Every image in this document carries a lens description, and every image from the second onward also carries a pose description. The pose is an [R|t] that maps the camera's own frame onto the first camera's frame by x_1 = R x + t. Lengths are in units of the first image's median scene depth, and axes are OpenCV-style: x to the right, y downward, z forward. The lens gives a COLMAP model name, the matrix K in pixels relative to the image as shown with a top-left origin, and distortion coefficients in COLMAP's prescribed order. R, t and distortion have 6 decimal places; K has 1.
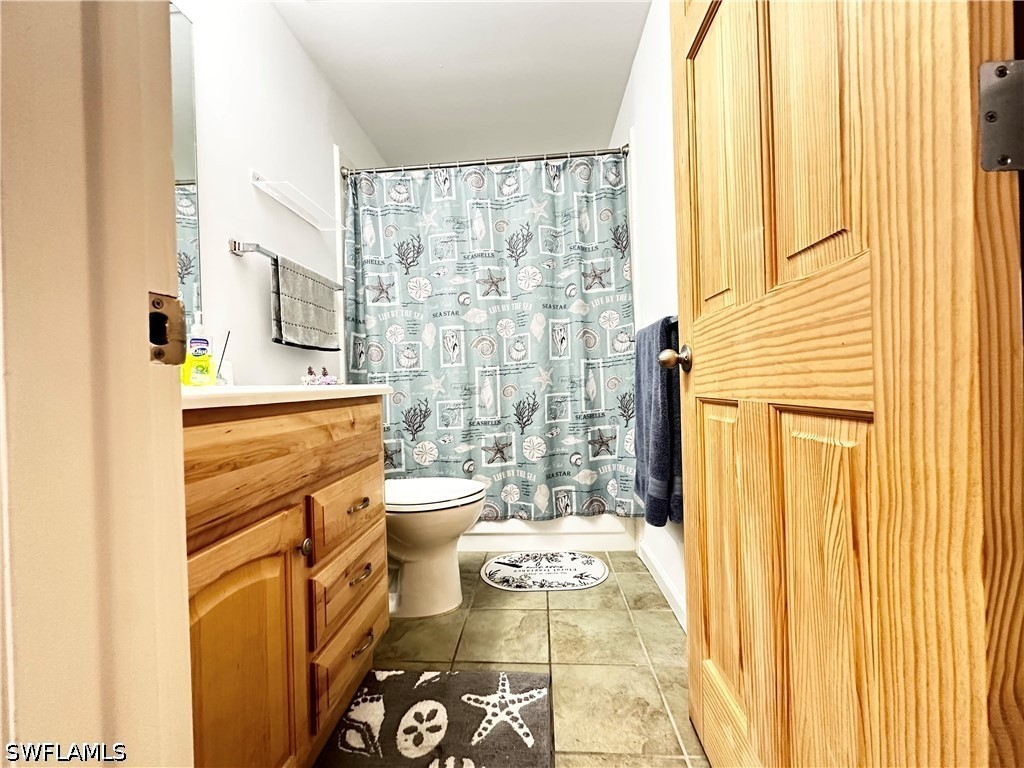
lens RADIAL K [[409.8, 0, 512.0], [0, 409.8, 384.0], [0, 0, 1]] dist [-0.001360, 0.000632]
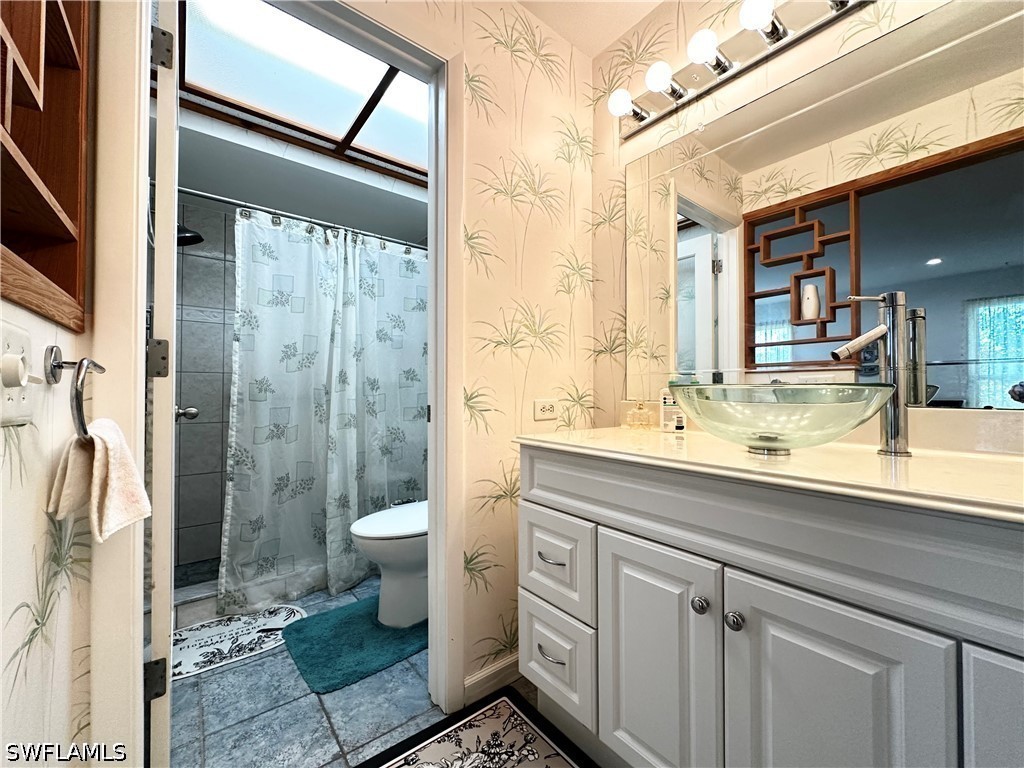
lens RADIAL K [[409.8, 0, 512.0], [0, 409.8, 384.0], [0, 0, 1]] dist [-0.001360, 0.000632]
pose [[-0.783979, 0.021537, -0.620414, 0.128136], [0.023334, 0.999714, 0.005218, -0.075010], [0.620349, -0.010386, -0.784257, 2.022420]]
